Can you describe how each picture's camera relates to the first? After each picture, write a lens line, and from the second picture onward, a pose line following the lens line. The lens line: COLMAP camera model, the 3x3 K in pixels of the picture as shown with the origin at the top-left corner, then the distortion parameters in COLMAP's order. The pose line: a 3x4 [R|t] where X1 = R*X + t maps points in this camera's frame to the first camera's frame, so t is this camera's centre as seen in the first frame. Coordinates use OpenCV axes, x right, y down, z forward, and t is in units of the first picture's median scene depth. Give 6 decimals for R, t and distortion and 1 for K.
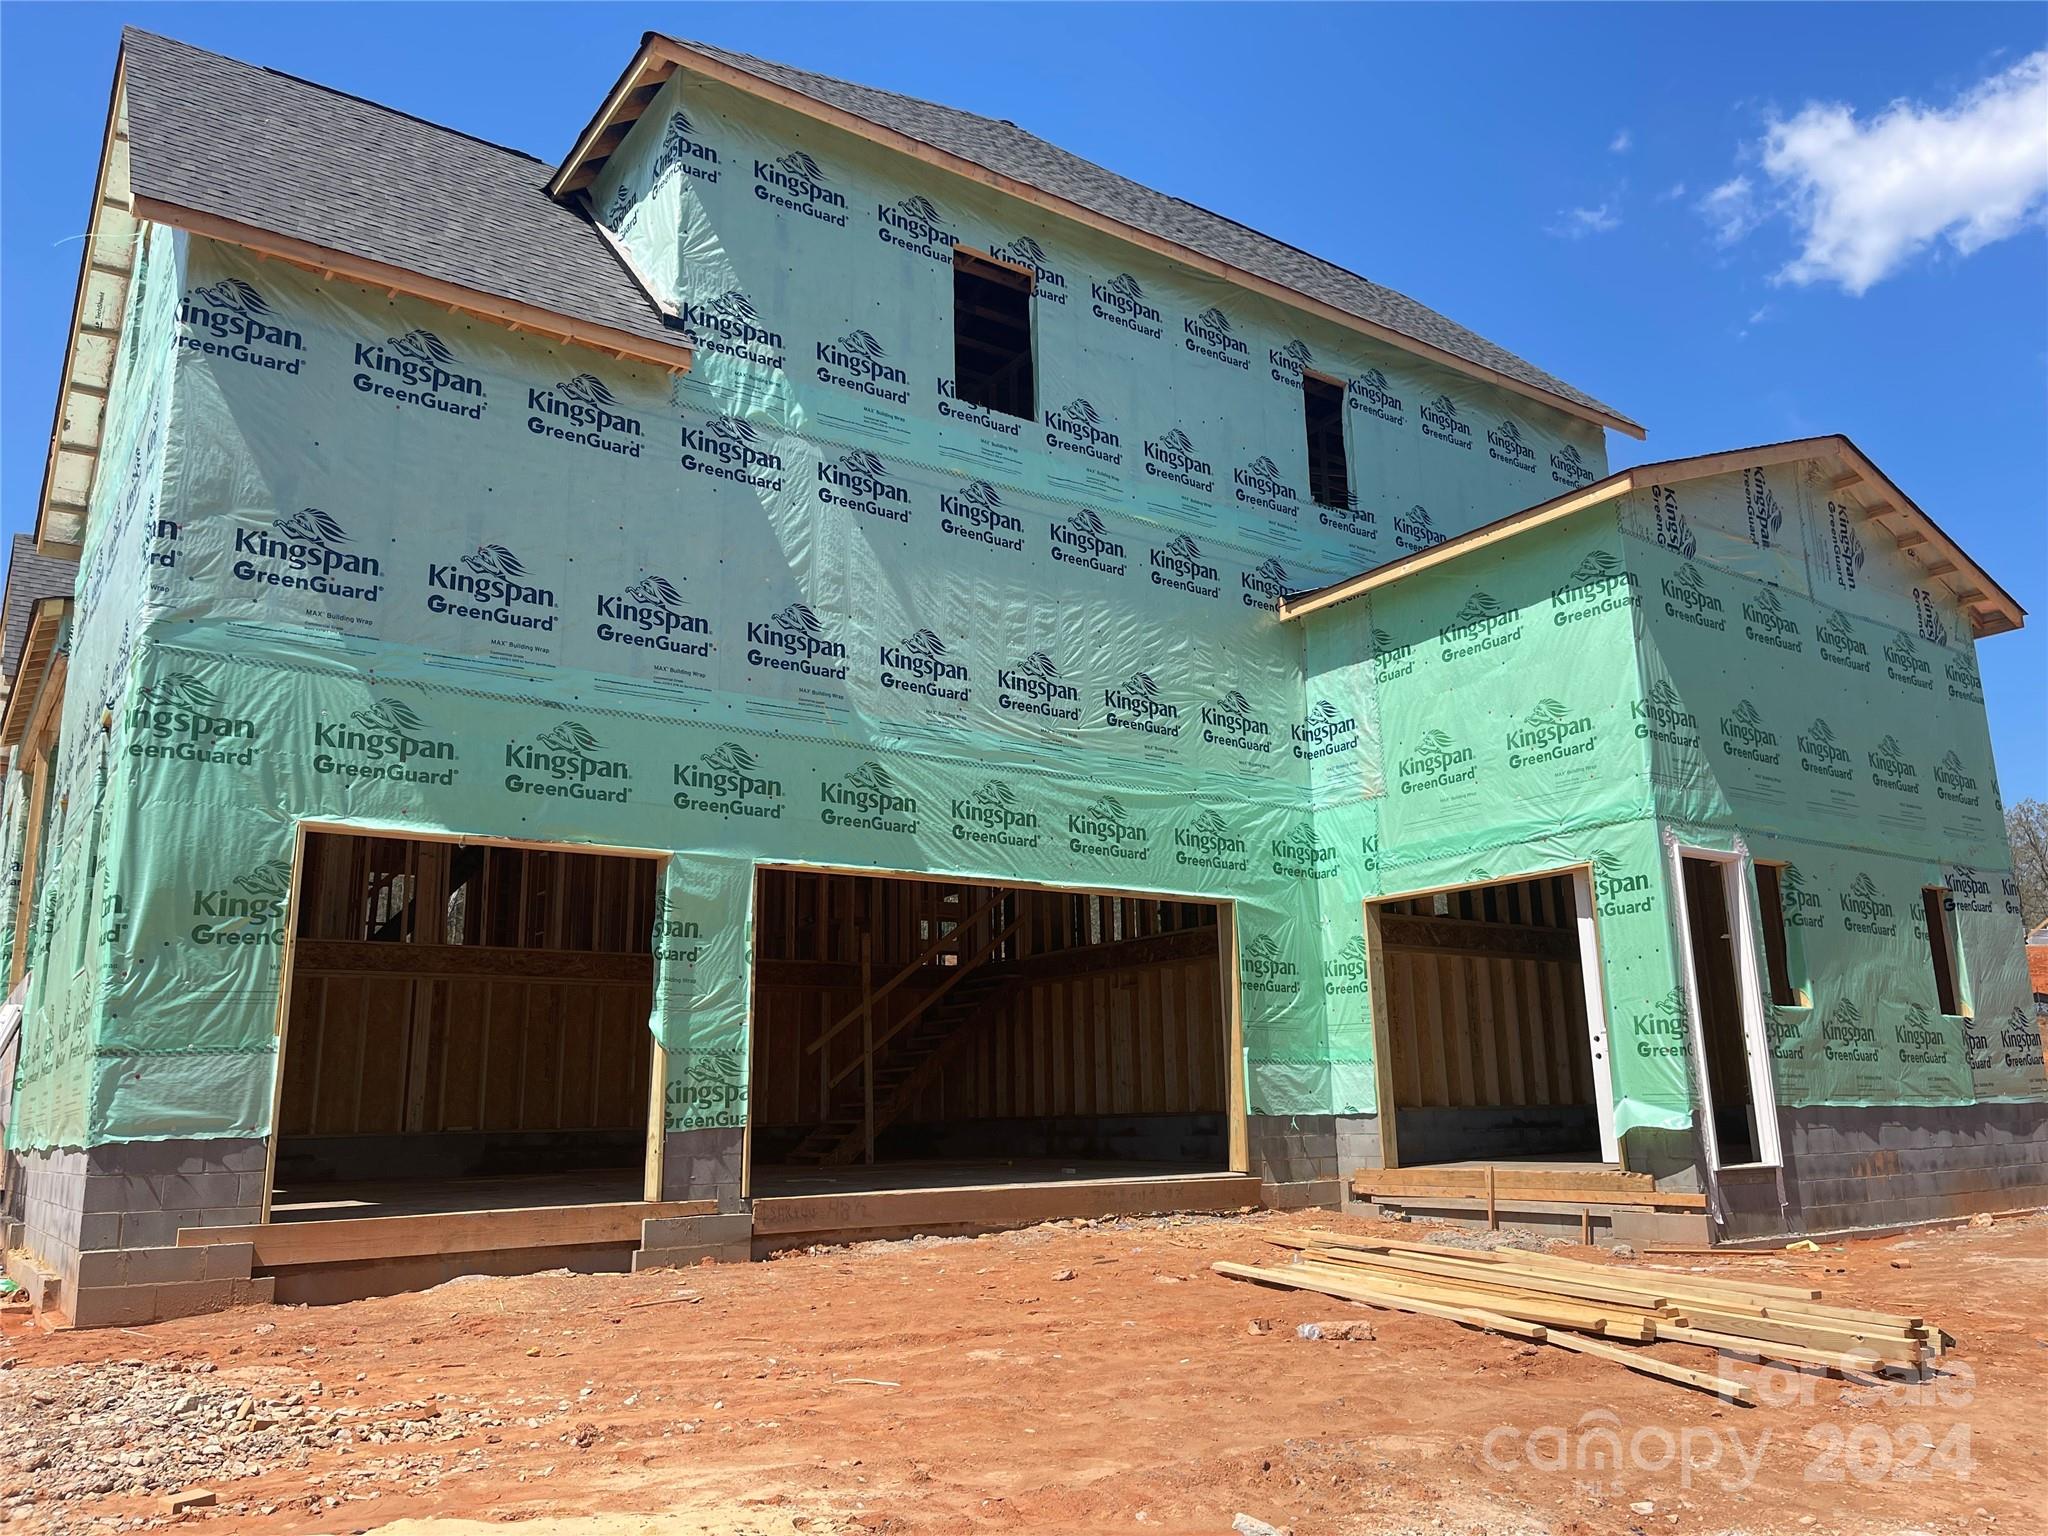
lens RADIAL K [[1521.7, 0, 1016.5], [0, 1521.7, 752.5], [0, 0, 1]] dist [0.038079, -0.033407]
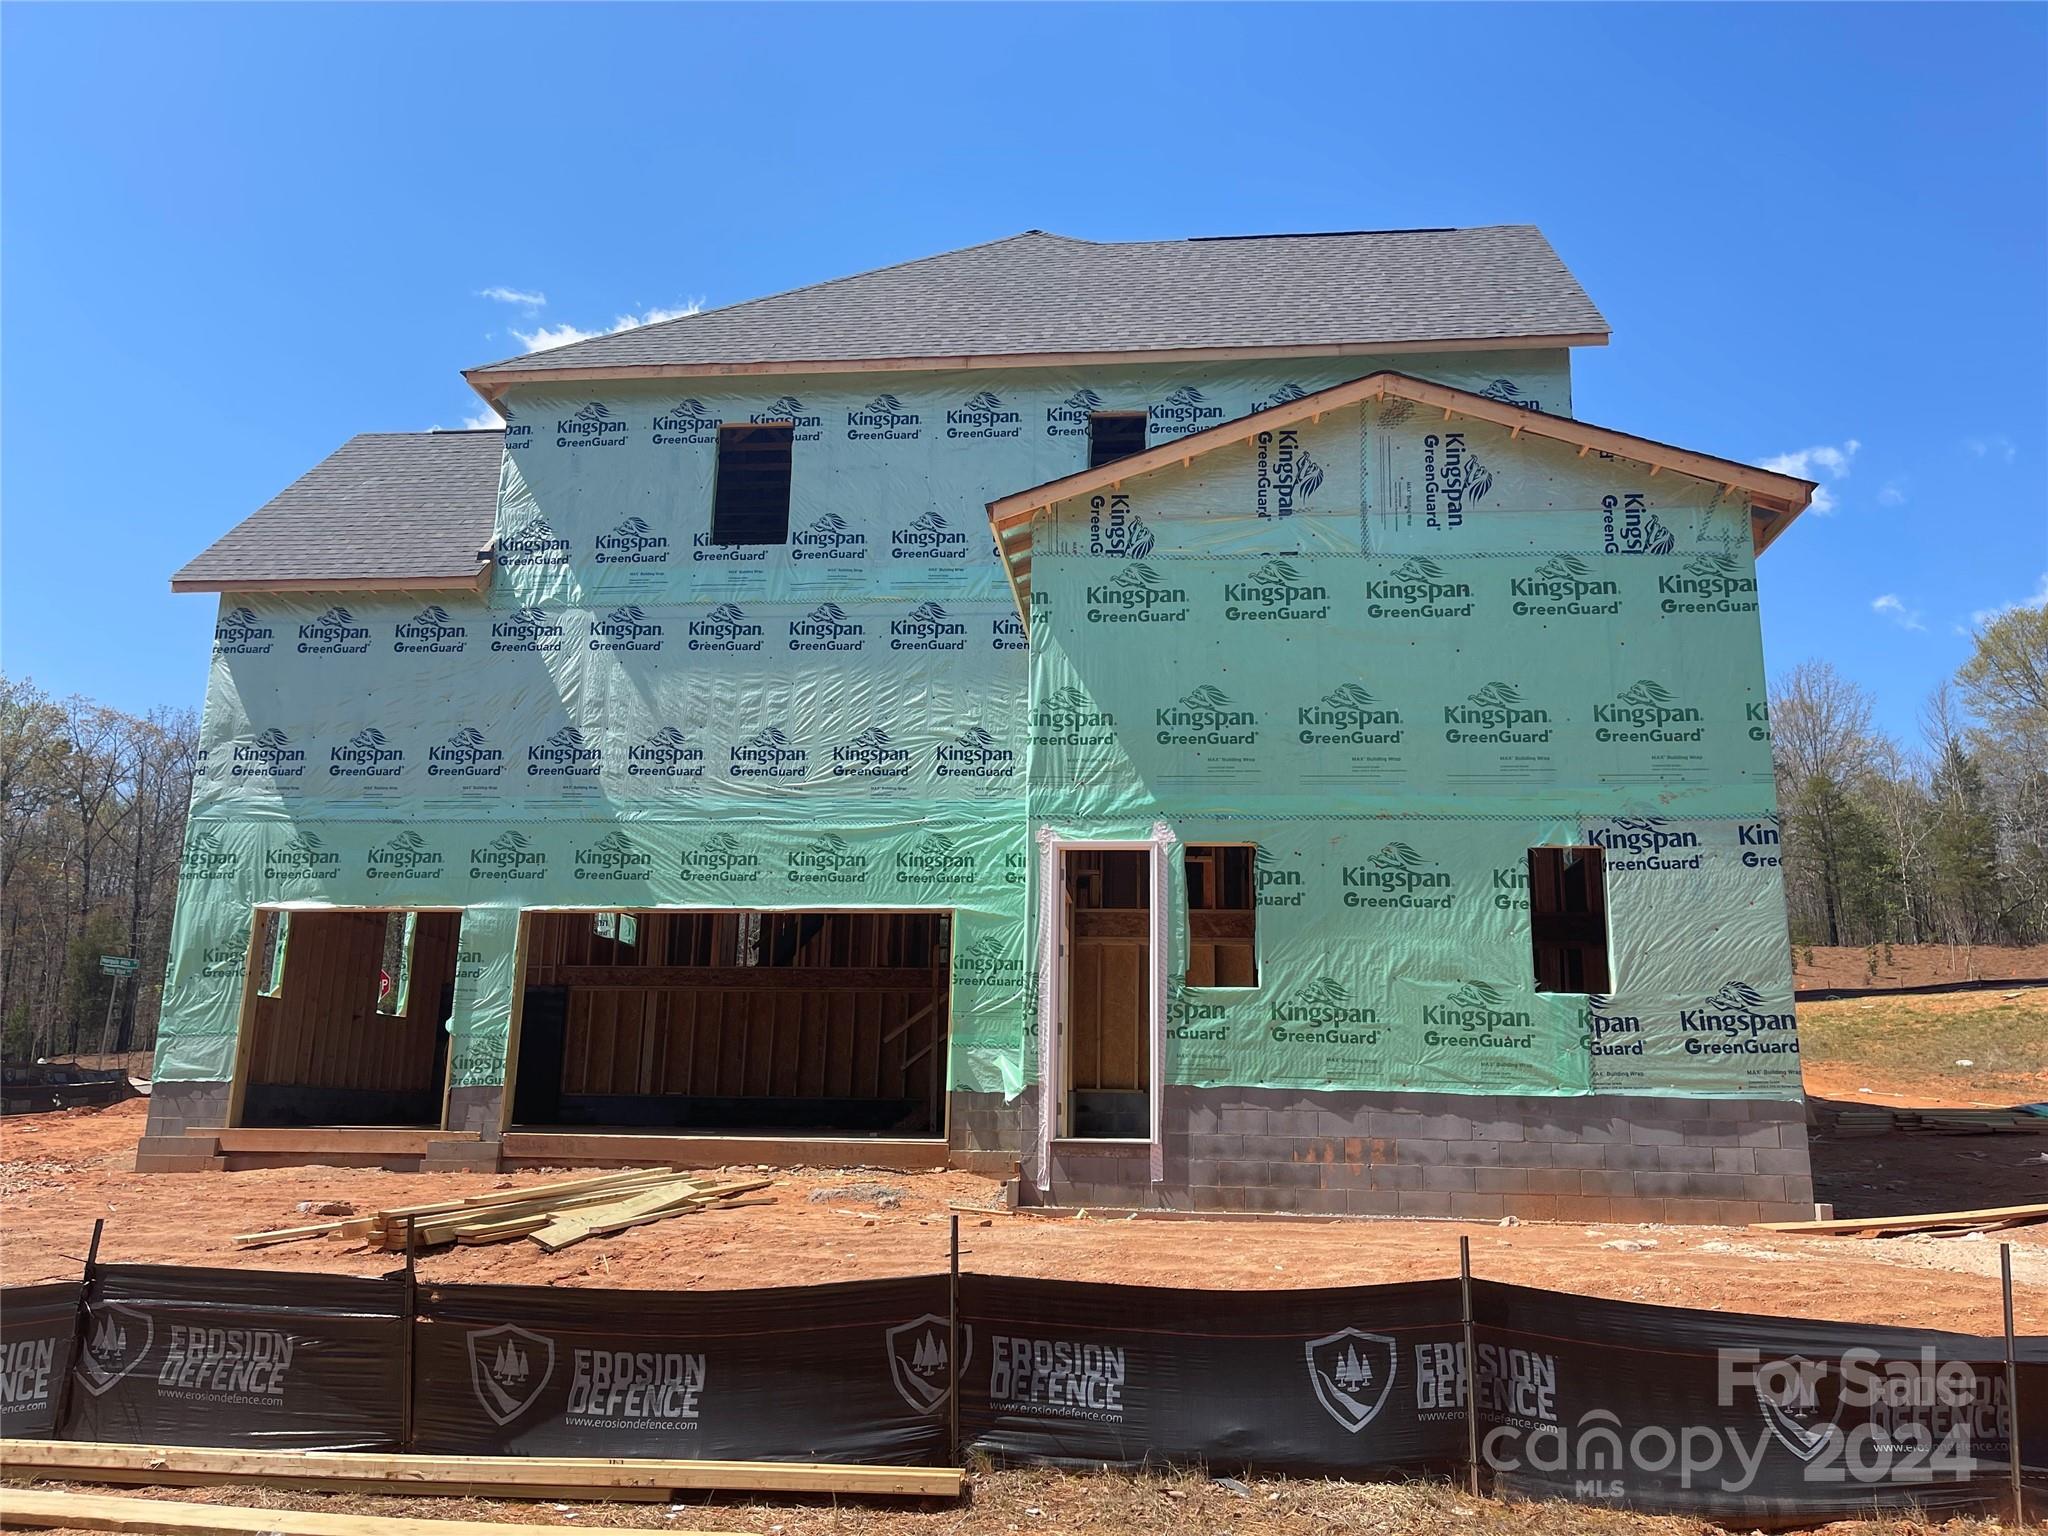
lens RADIAL K [[1521.7, 0, 1036.8], [0, 1521.7, 772.4], [0, 0, 1]] dist [0.038079, -0.033407]
pose [[0.759860, -0.113866, -0.640037, 1.066534], [0.118845, 0.992280, -0.035437, 0.046818], [0.639131, -0.049138, 0.767526, 0.165810]]
